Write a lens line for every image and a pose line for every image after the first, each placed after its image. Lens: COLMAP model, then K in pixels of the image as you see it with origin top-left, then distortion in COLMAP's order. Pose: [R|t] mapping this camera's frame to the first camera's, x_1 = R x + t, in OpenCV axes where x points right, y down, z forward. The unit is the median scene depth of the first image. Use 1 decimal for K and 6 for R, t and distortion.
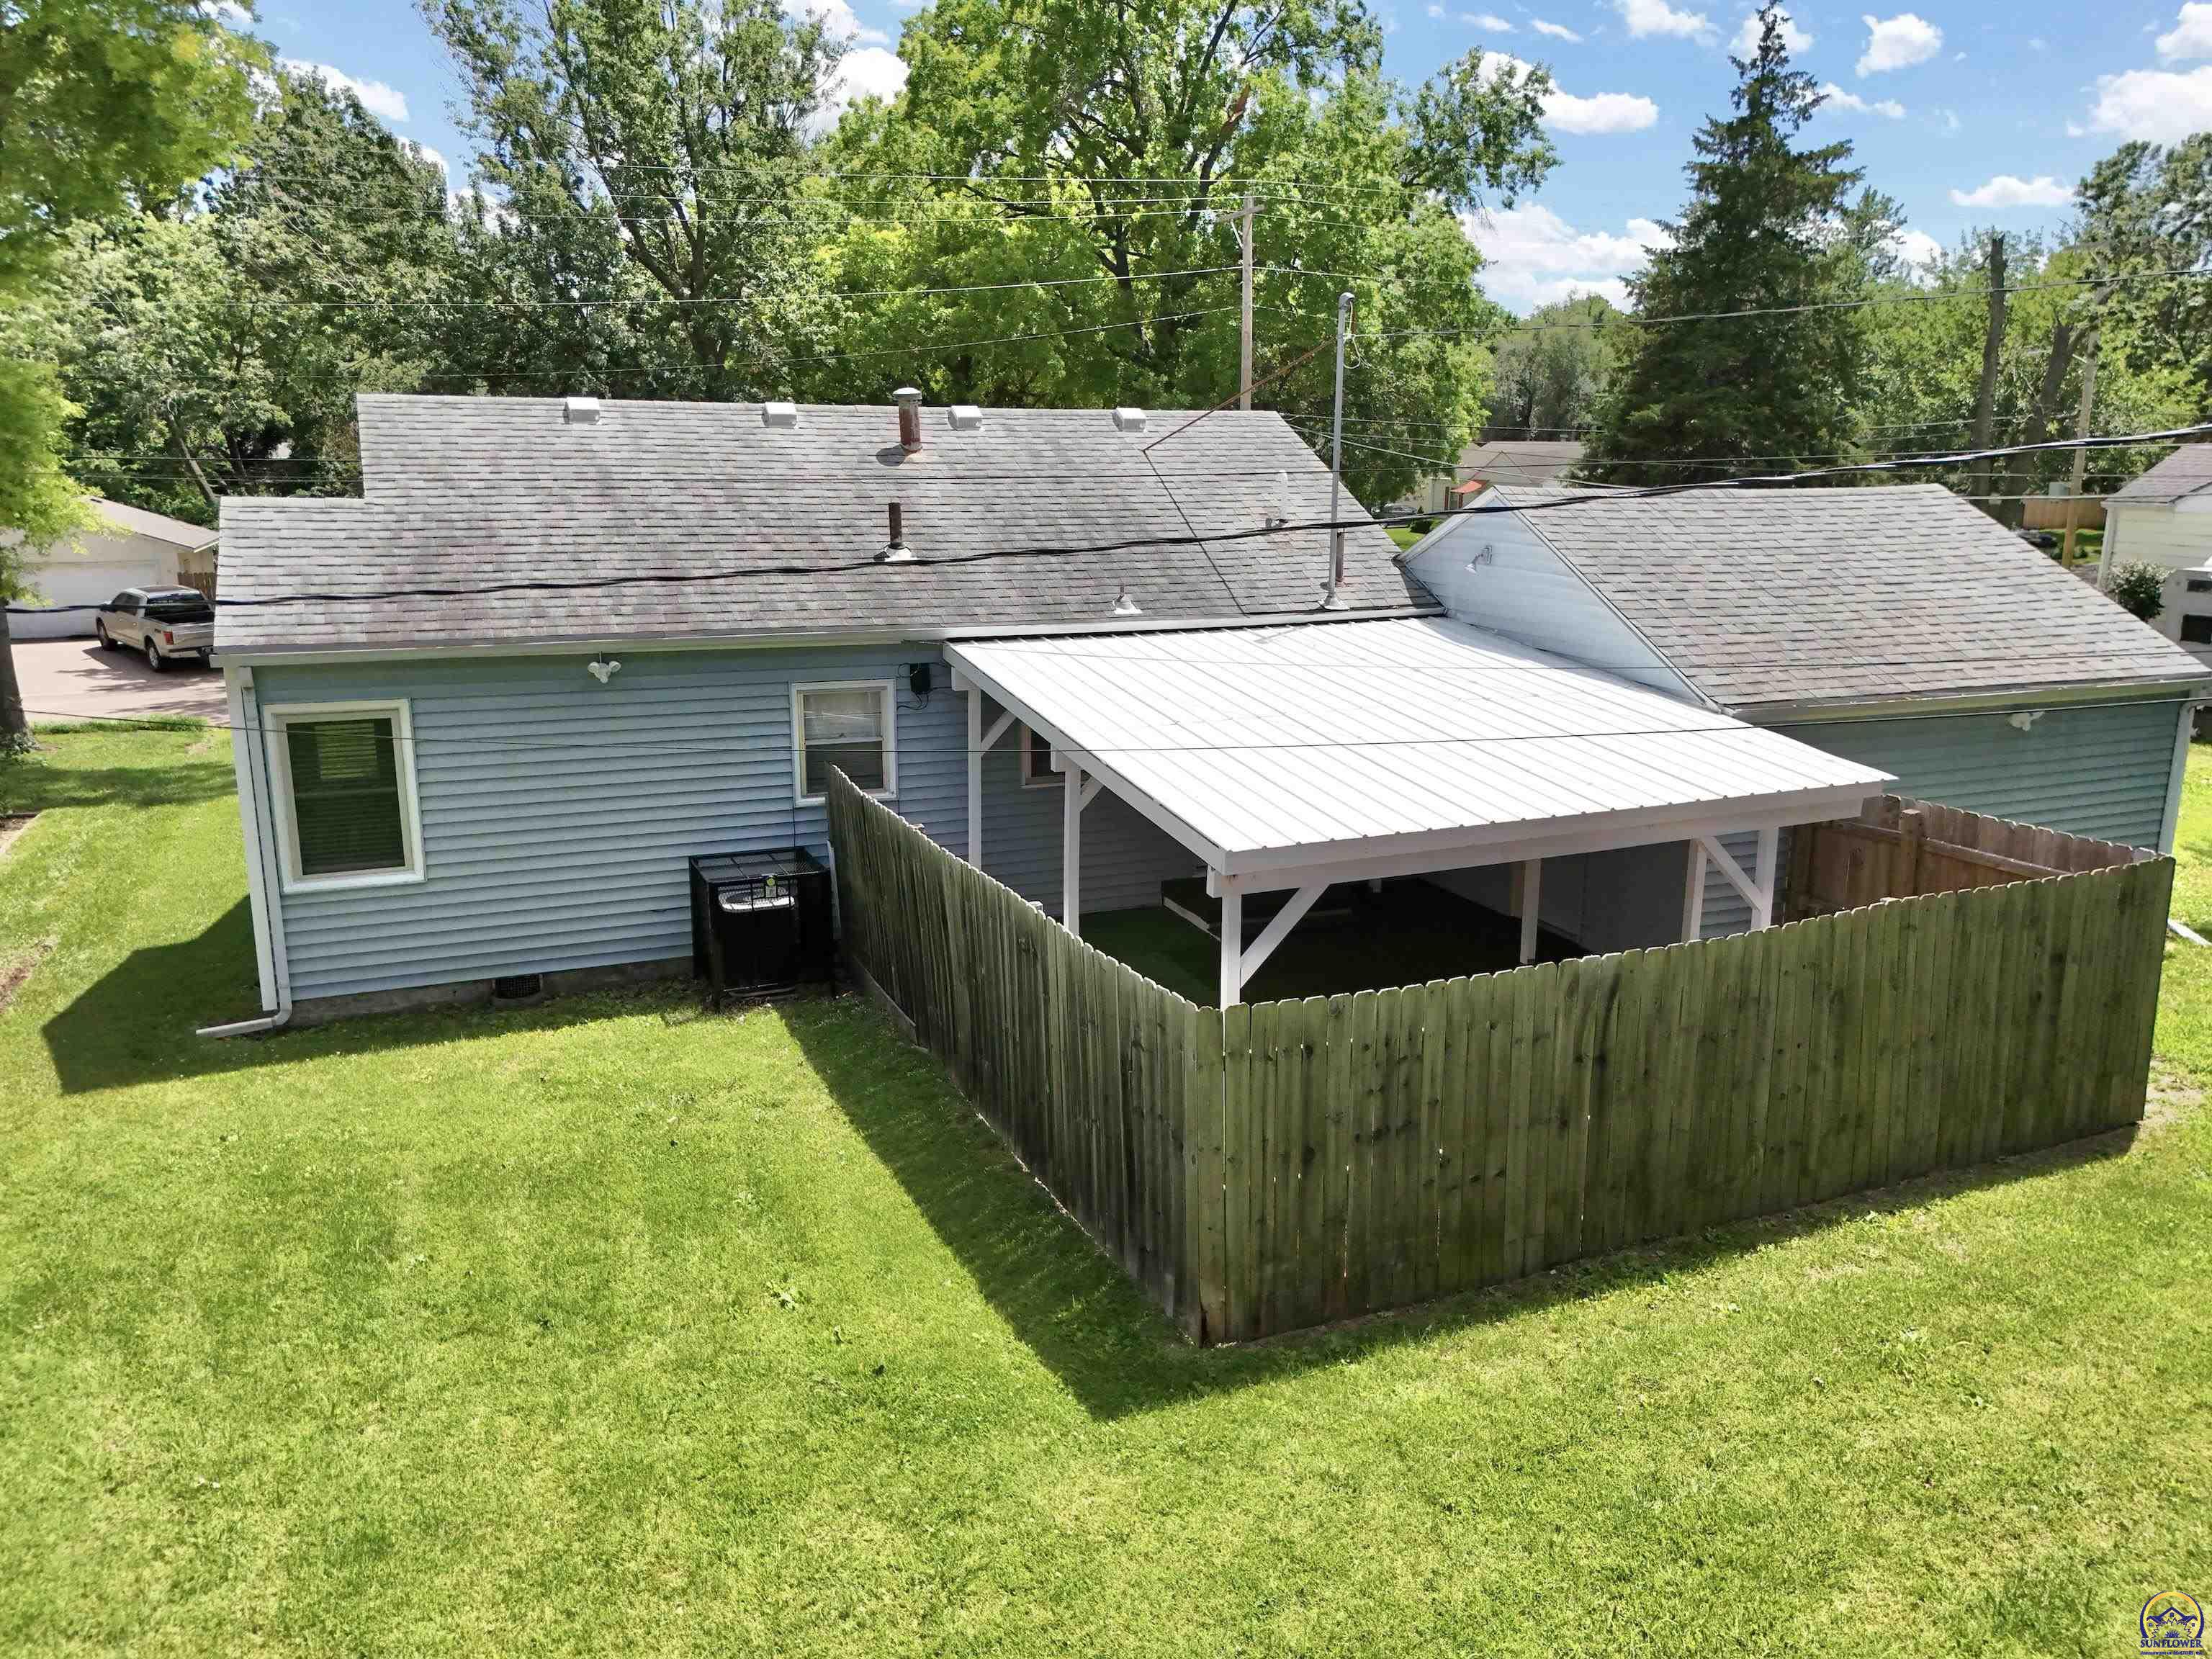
lens RADIAL K [[1584.1, 0, 1106.0], [0, 1584.1, 829.5], [0, 0, 1]] dist [0.001862, -0.000897]
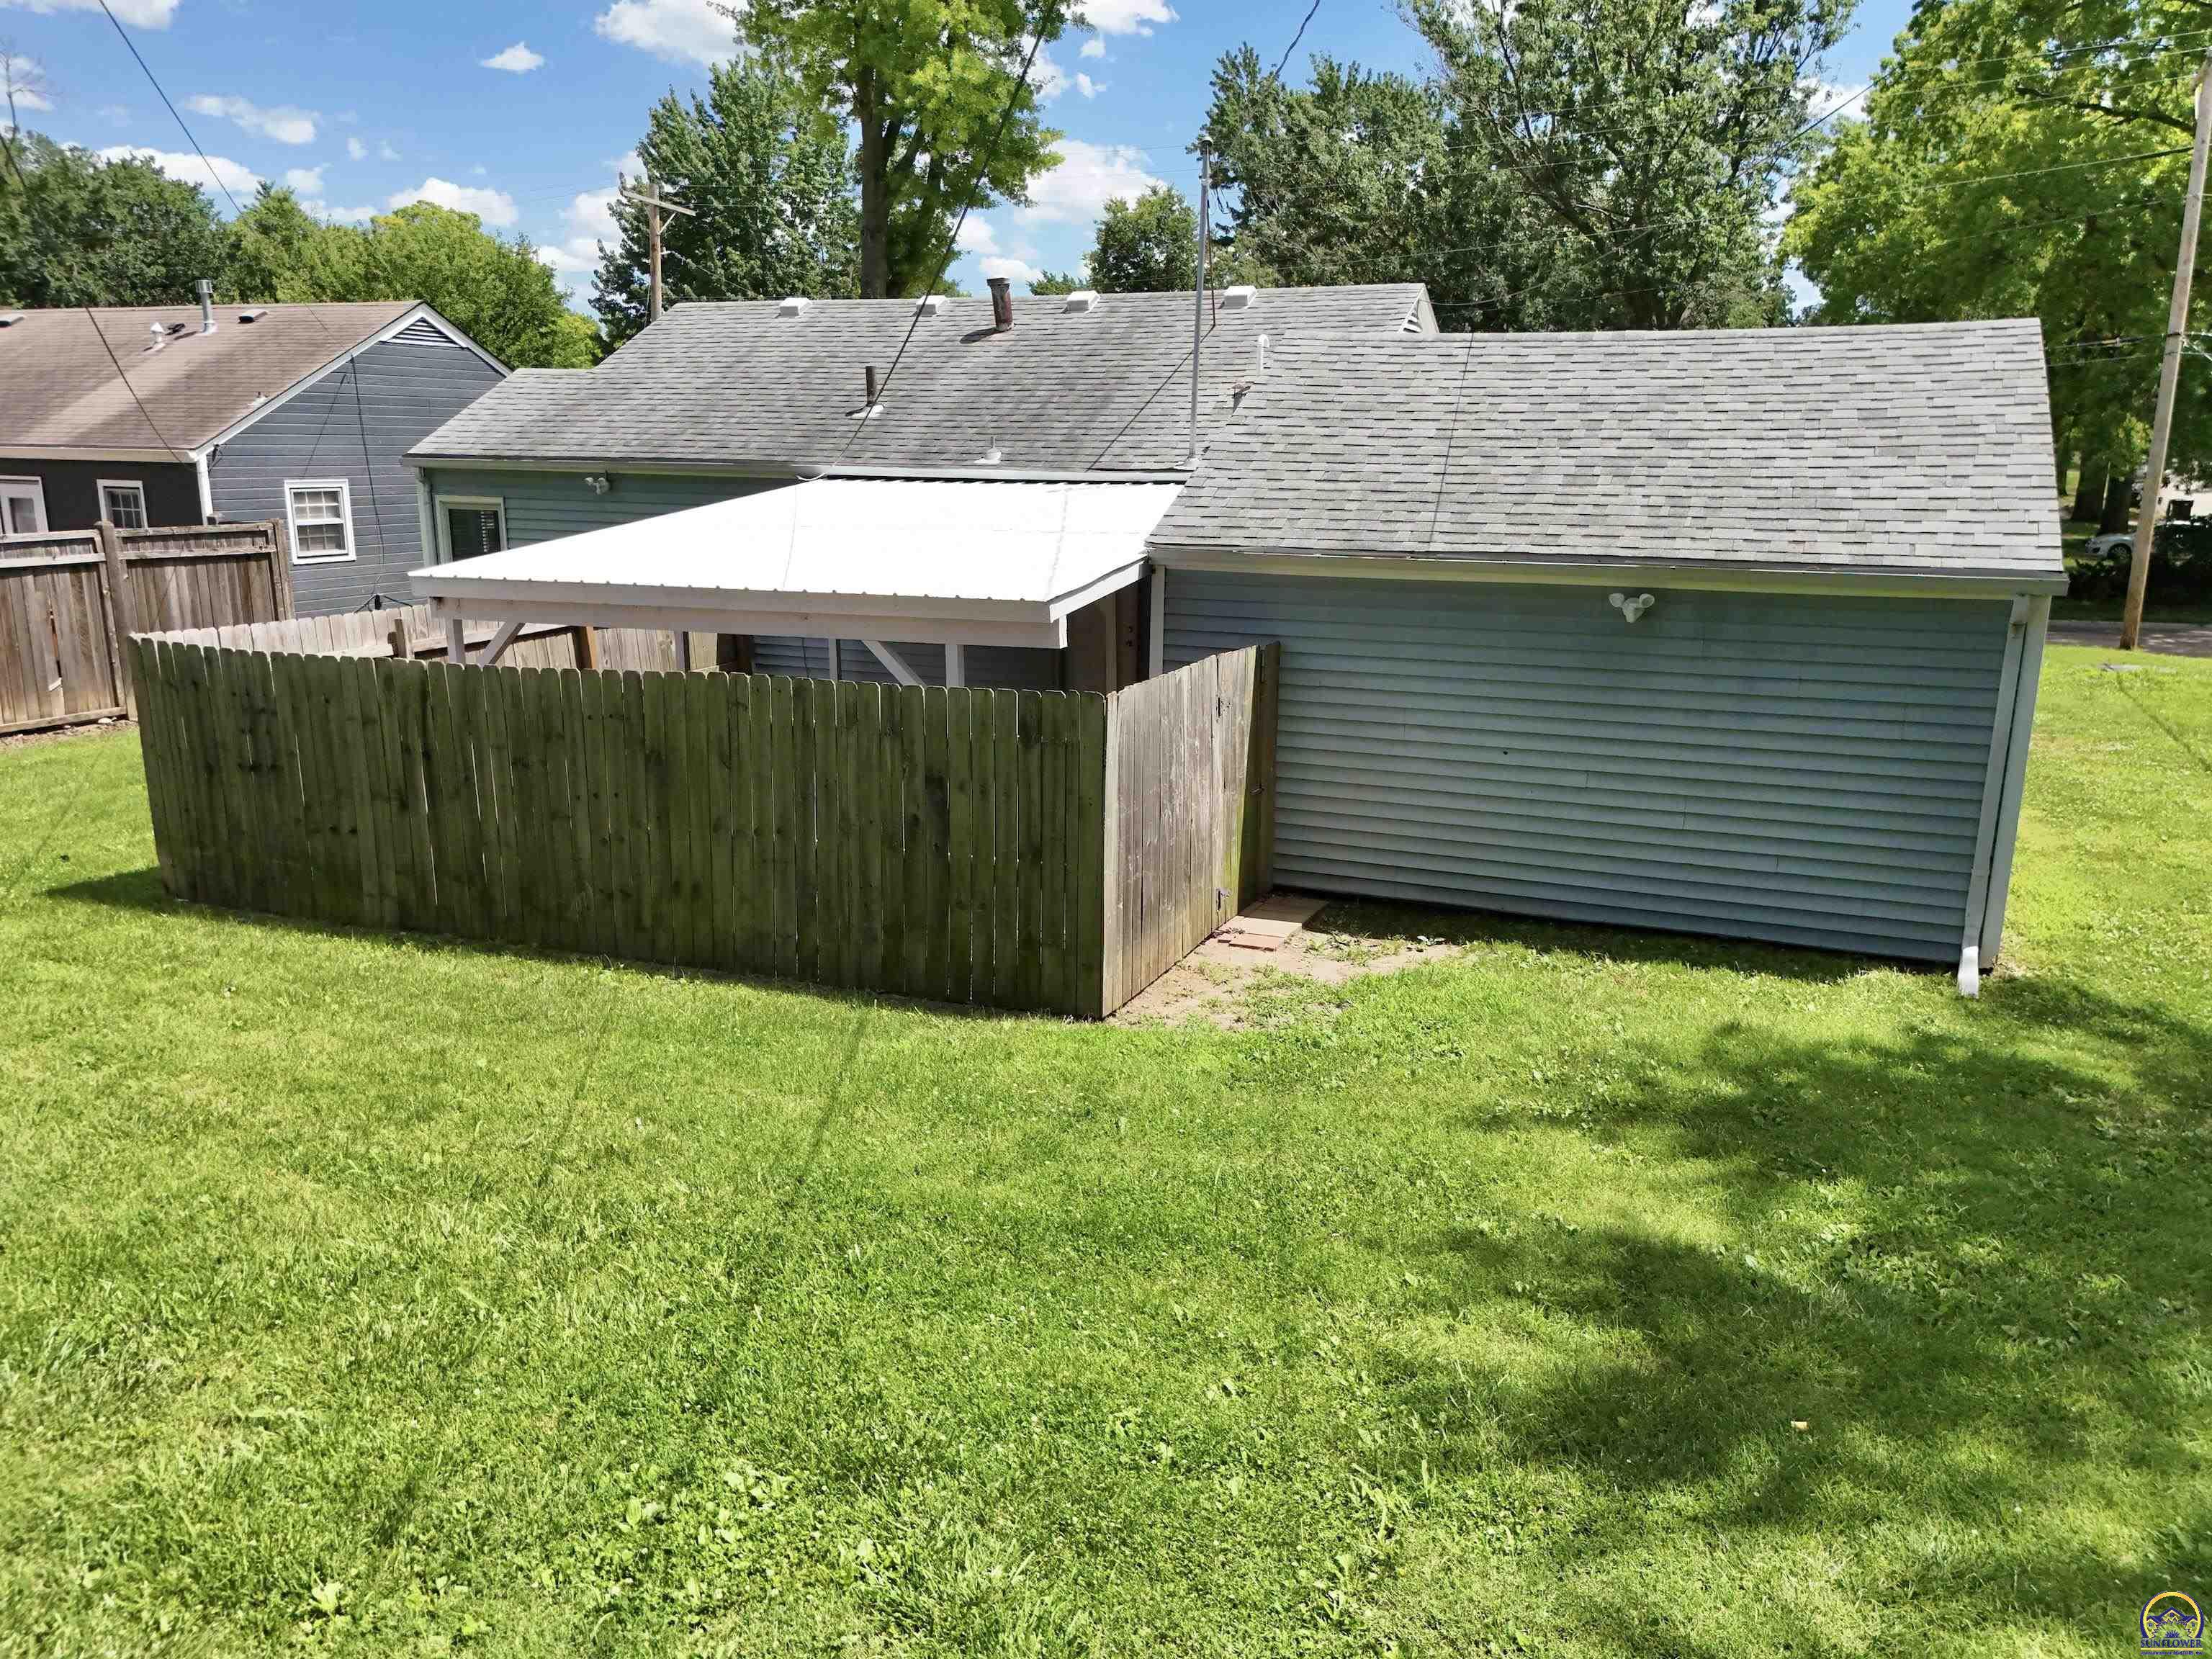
lens RADIAL K [[1584.1, 0, 1106.0], [0, 1584.1, 829.5], [0, 0, 1]] dist [0.001862, -0.000897]
pose [[0.736086, 0.170406, -0.655087, 1.283071], [-0.164893, 0.983780, 0.070627, 0.029599], [0.656497, 0.056032, 0.752245, 0.401742]]
